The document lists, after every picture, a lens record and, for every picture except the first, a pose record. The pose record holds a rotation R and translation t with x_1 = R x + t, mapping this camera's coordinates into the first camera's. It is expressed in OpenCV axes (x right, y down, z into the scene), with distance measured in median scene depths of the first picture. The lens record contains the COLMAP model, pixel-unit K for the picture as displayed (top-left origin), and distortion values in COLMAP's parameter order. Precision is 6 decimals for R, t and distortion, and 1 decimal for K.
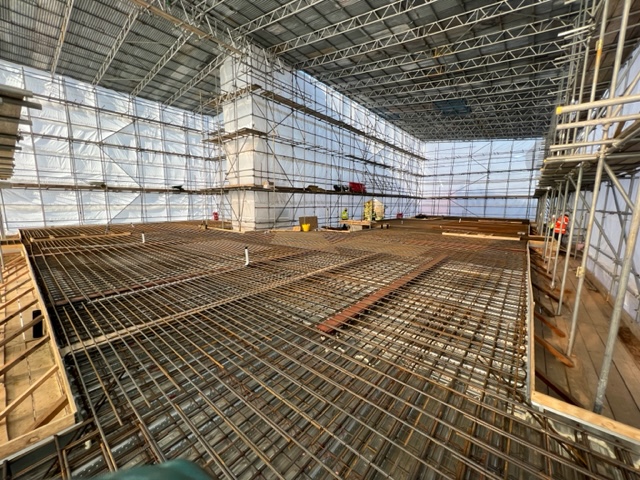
lens RADIAL K [[252.0, 0, 321.3], [0, 252.0, 239.8], [0, 0, 1]] dist [-0.001864, -0.000153]
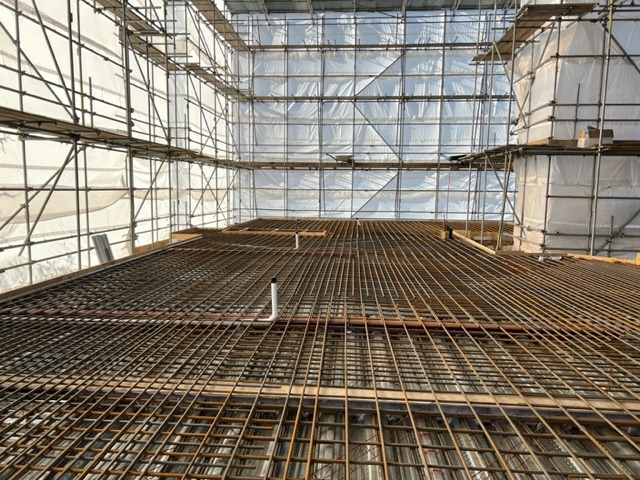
lens RADIAL K [[484.0, 0, 317.7], [0, 484.0, 241.7], [0, 0, 1]] dist [0.033142, -0.008956]
pose [[0.574059, 0.089314, -0.813928, 0.128006], [-0.122451, 0.992219, 0.022514, -0.018882], [0.809606, 0.086742, 0.580529, 0.175977]]
